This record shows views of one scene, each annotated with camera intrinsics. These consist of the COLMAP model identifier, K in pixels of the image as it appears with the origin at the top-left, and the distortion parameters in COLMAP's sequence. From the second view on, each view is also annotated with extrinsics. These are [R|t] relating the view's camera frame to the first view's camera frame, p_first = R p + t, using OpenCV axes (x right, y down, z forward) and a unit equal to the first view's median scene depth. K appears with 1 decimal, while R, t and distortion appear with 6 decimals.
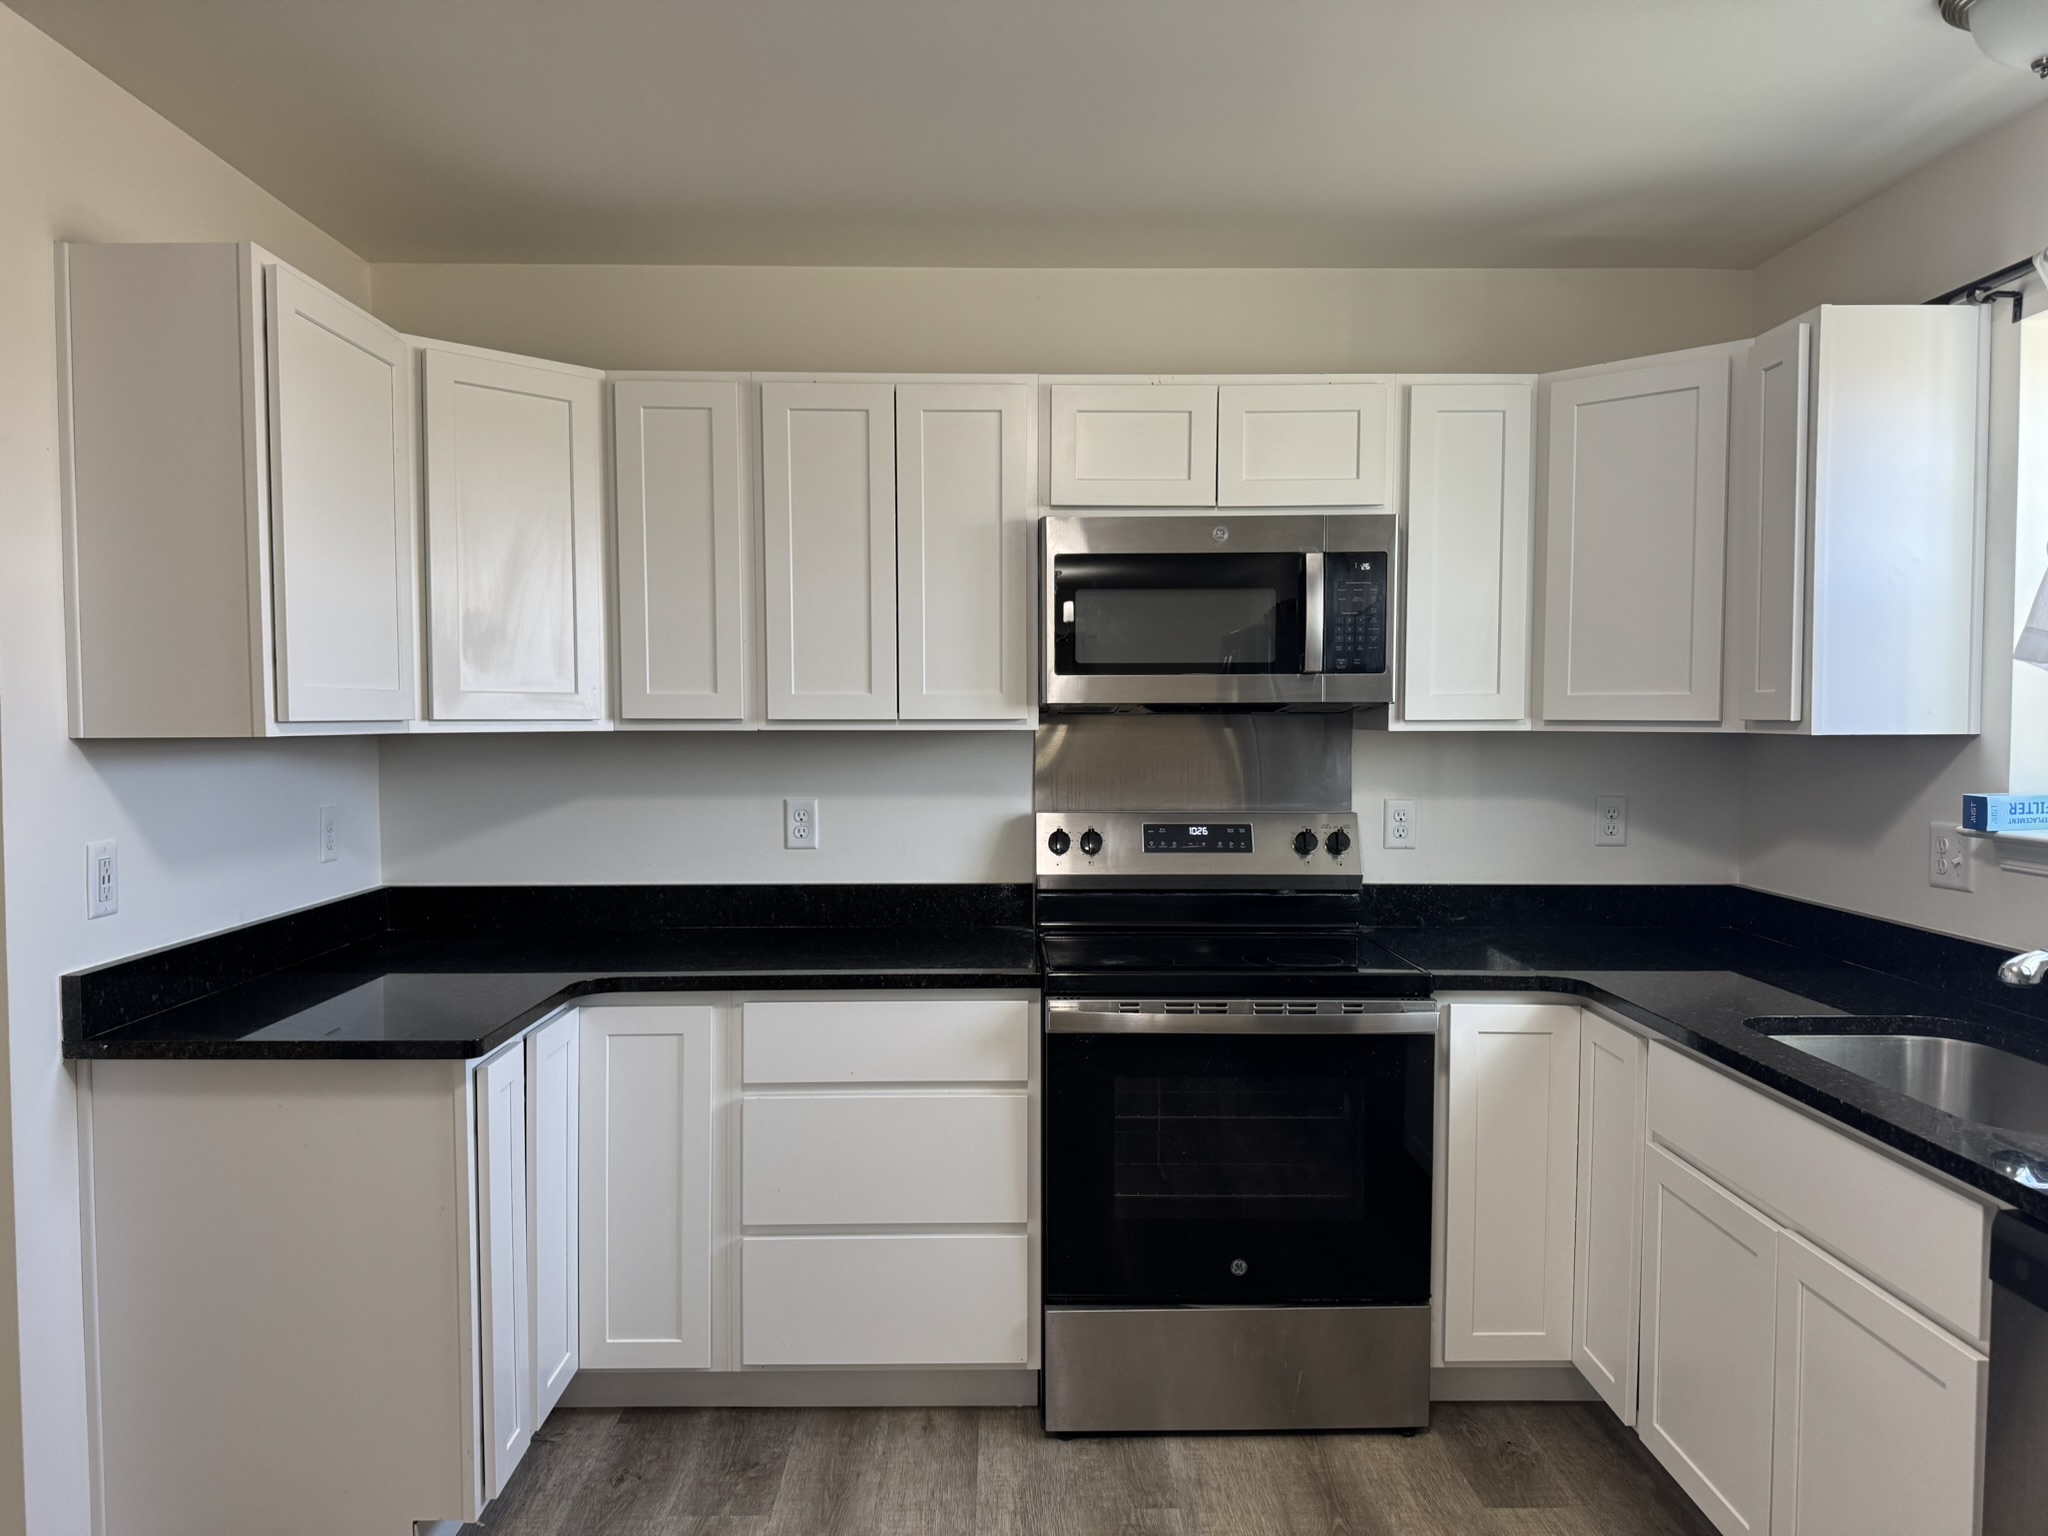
lens RADIAL K [[1460.7, 0, 1043.9], [0, 1460.7, 807.2], [0, 0, 1]] dist [0.055592, -0.057083]
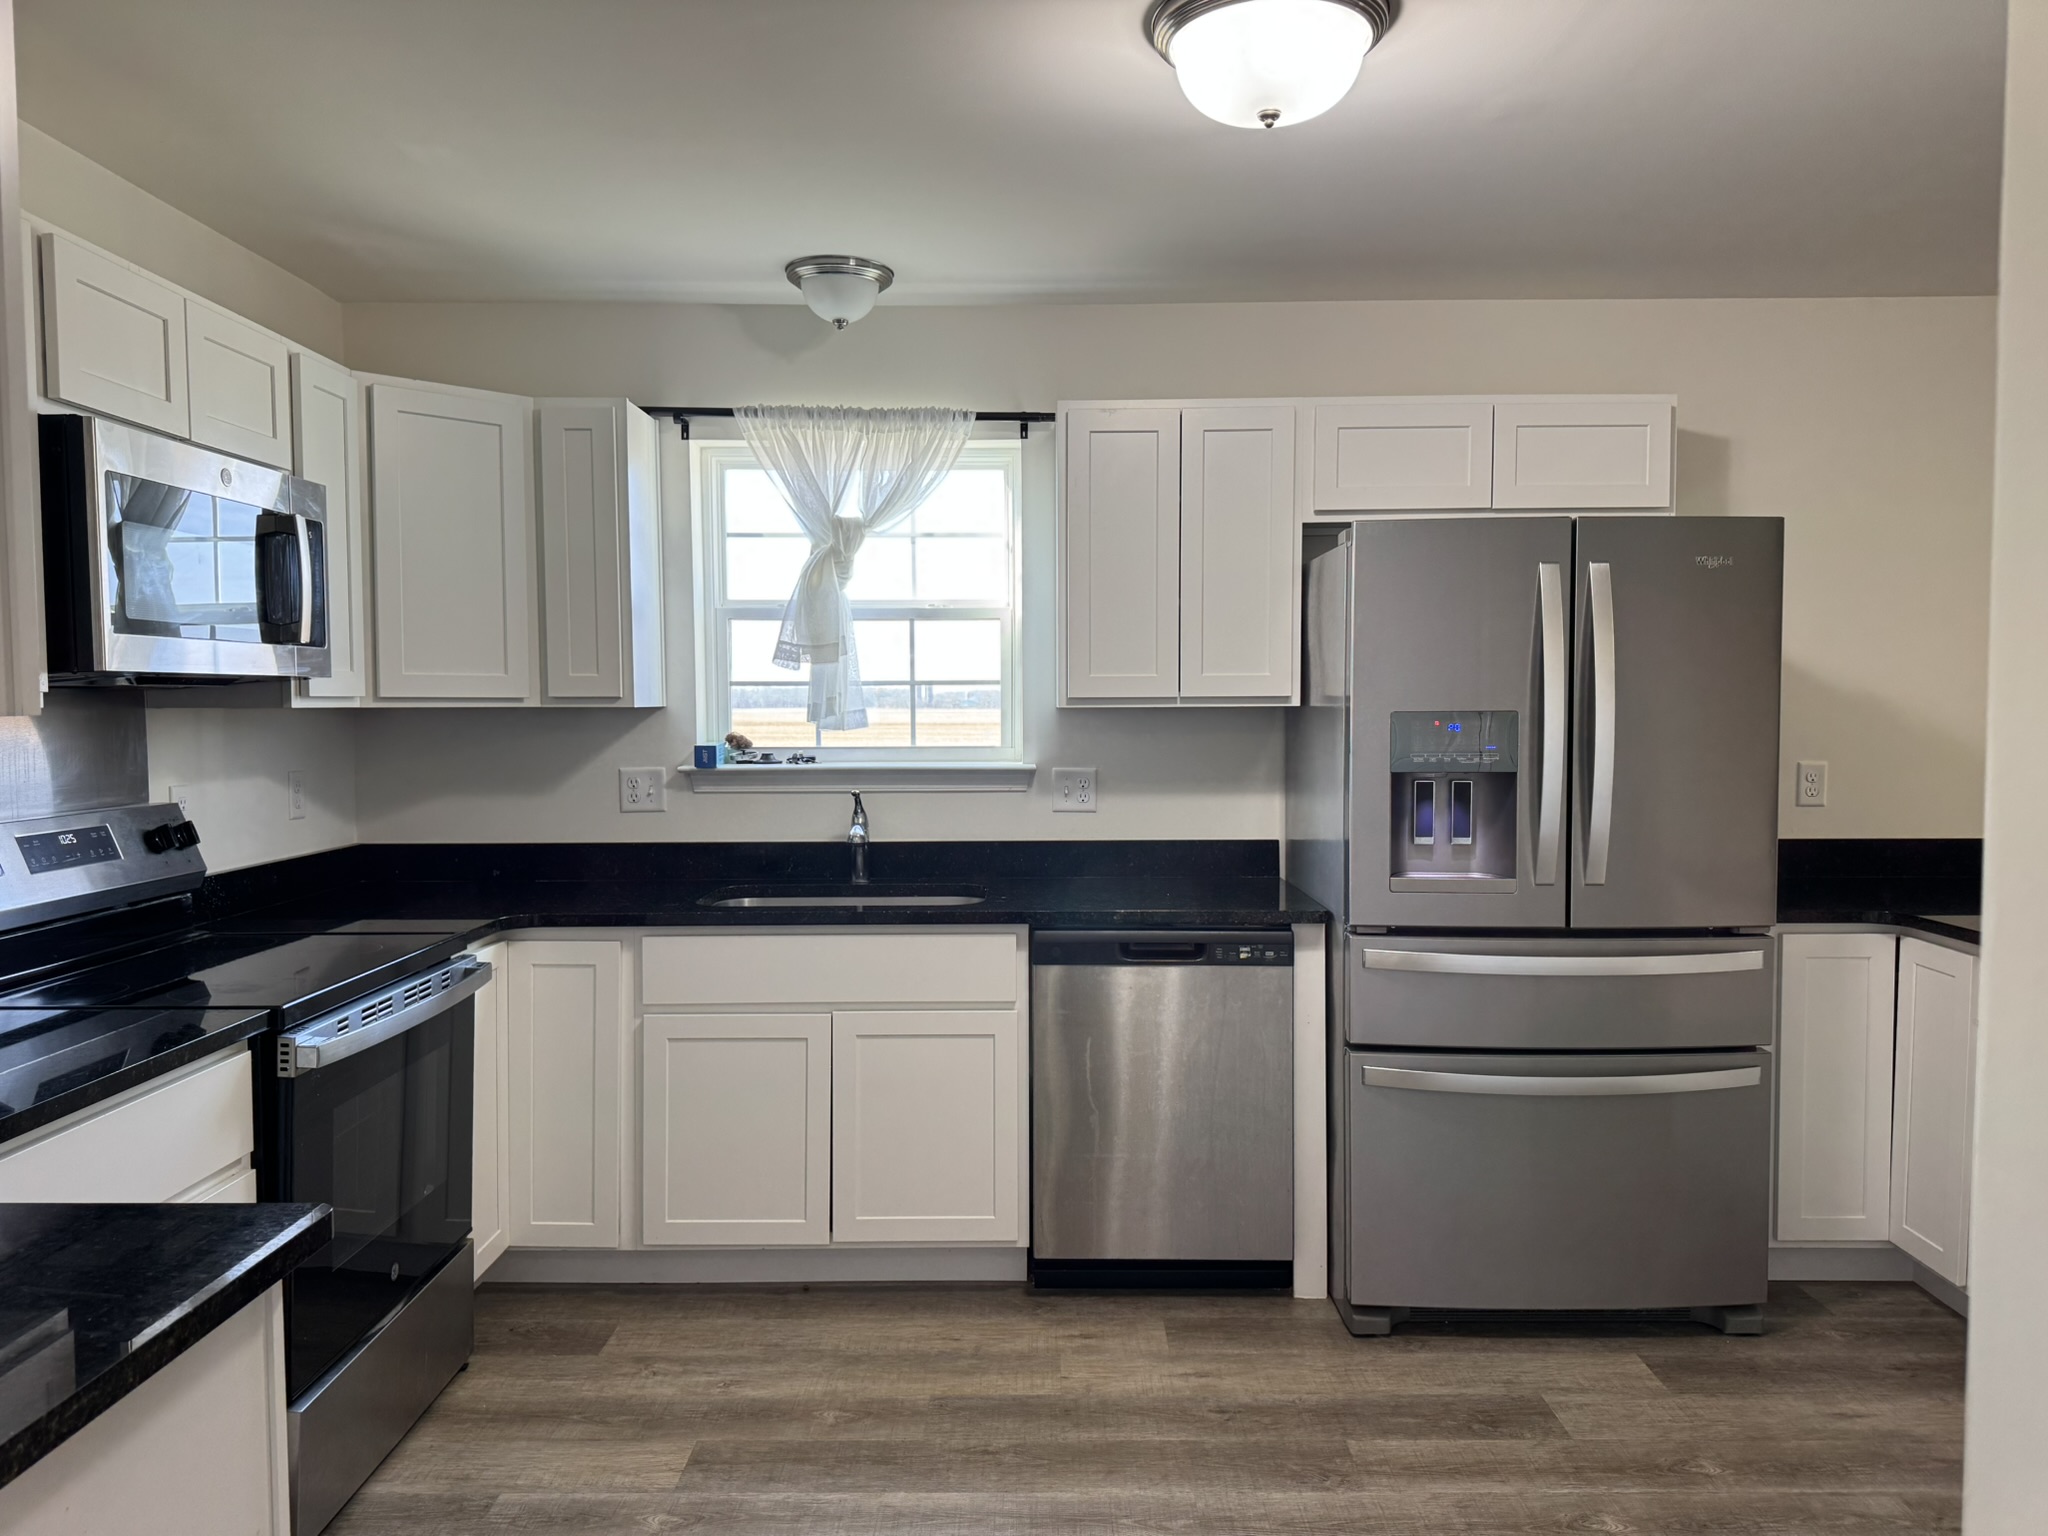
lens RADIAL K [[1460.7, 0, 1027.6], [0, 1460.7, 768.0], [0, 0, 1]] dist [0.055592, -0.057083]
pose [[0.029728, -0.048354, 0.998388, -0.726331], [0.062583, 0.996960, 0.046422, -0.027750], [-0.997597, 0.061102, 0.032664, 0.494134]]
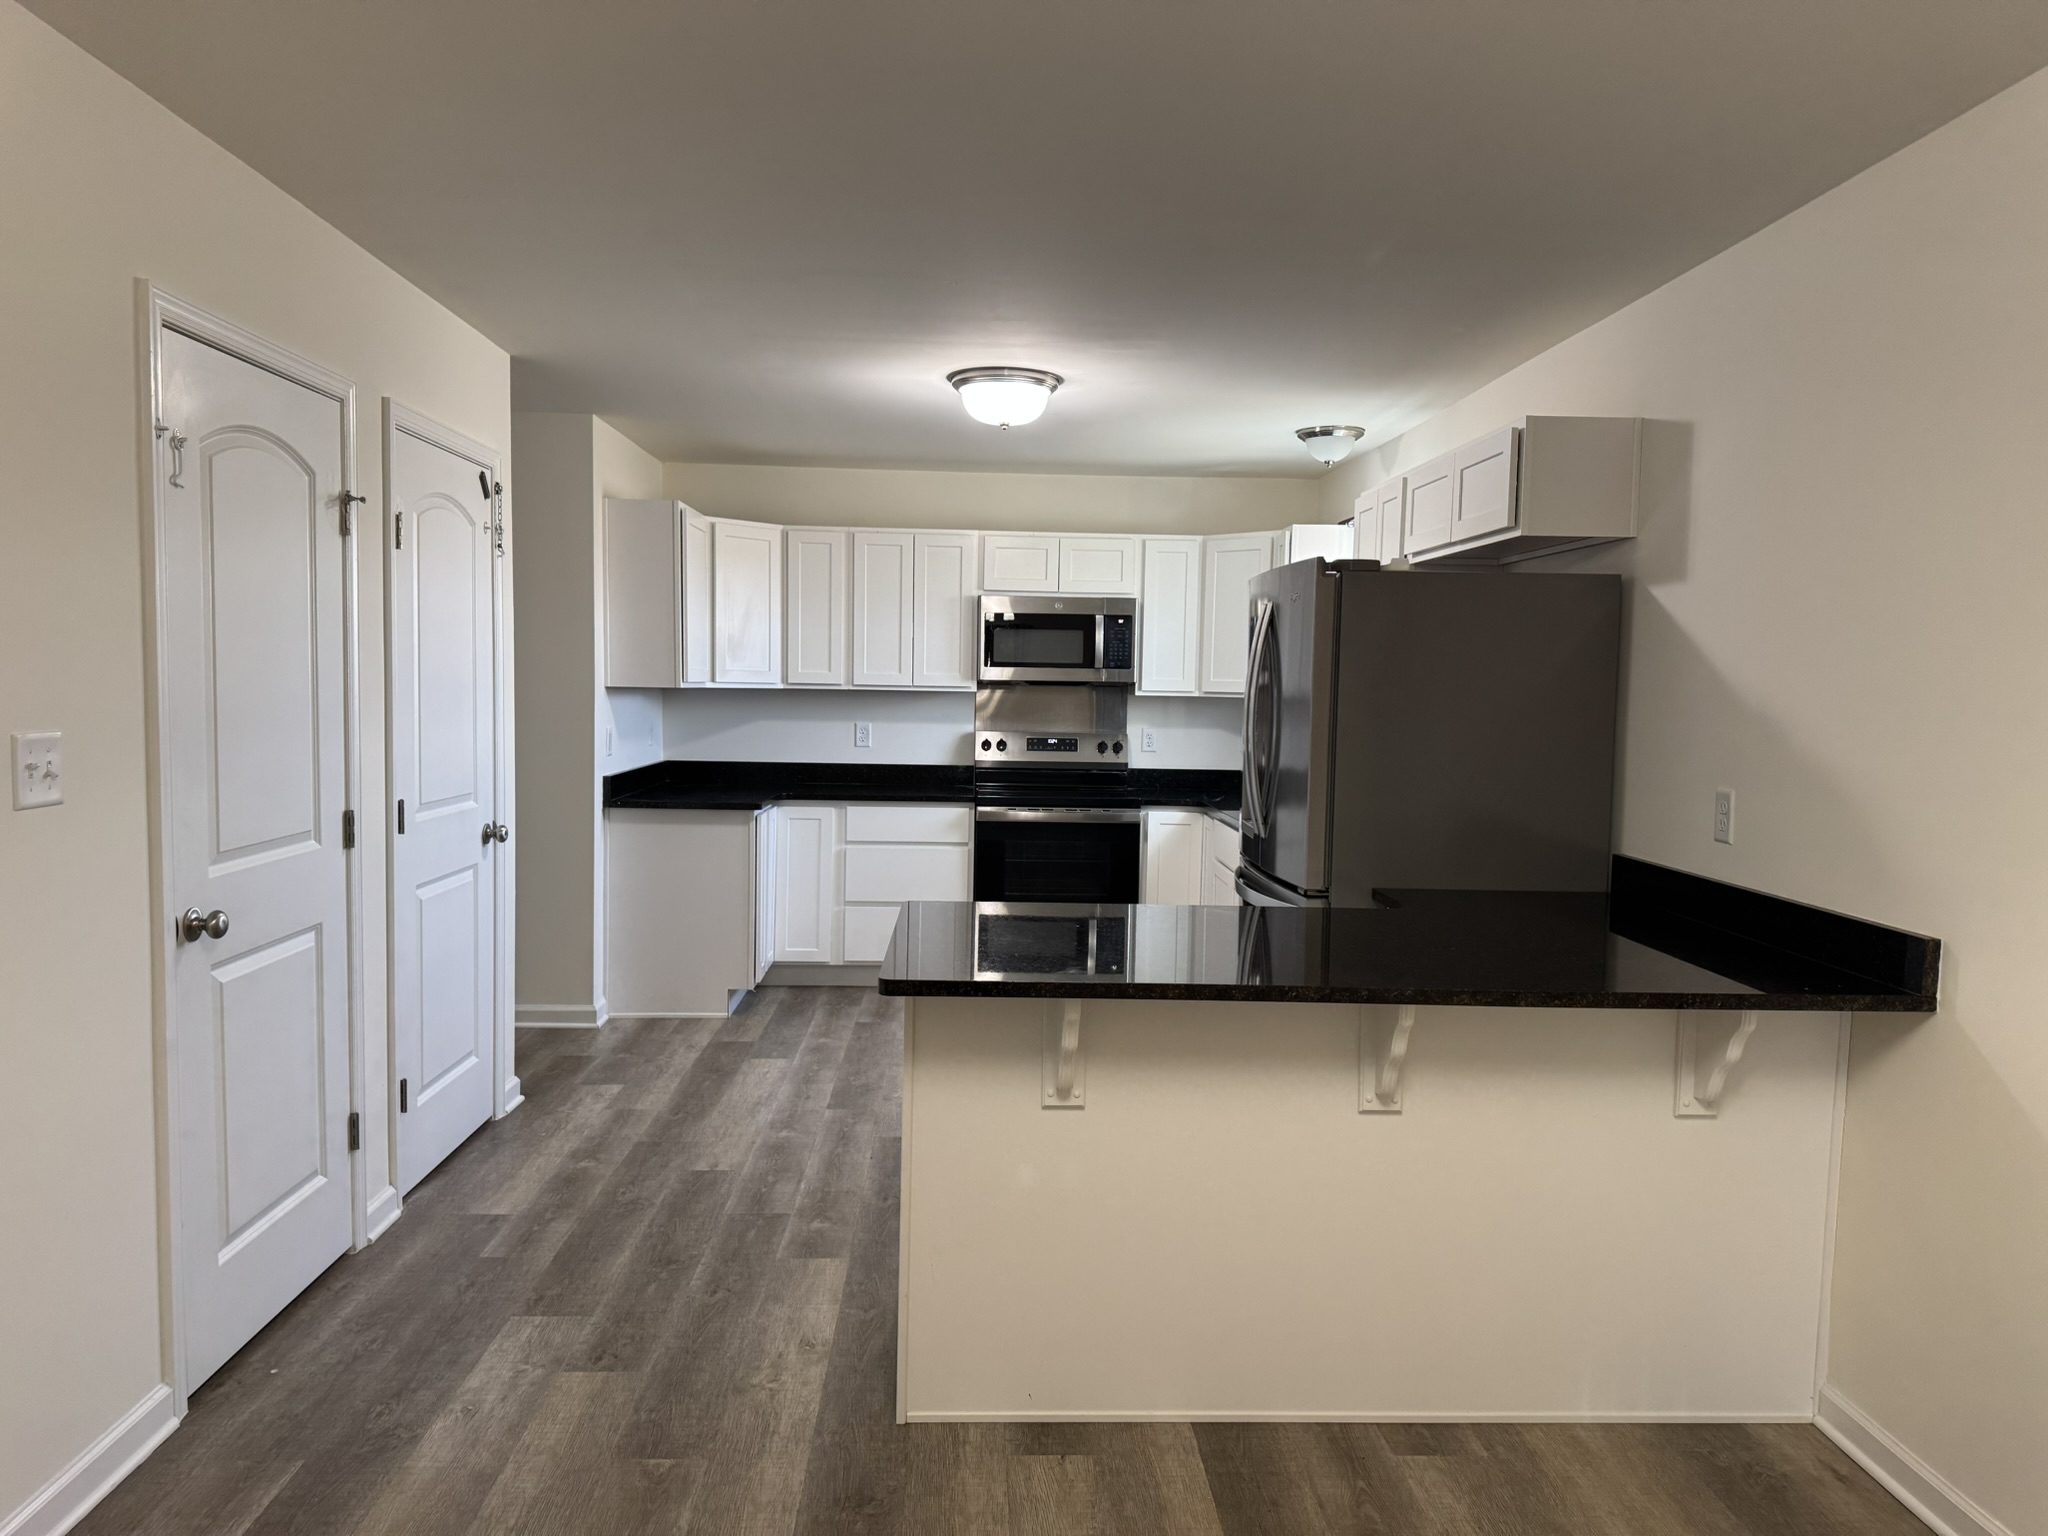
lens RADIAL K [[1460.7, 0, 1026.5], [0, 1460.7, 763.6], [0, 0, 1]] dist [0.055592, -0.057083]
pose [[0.999534, 0.017736, 0.024843, 0.018636], [-0.017479, 0.999792, -0.010516, 0.078145], [-0.025024, 0.010076, 0.999636, -1.210639]]
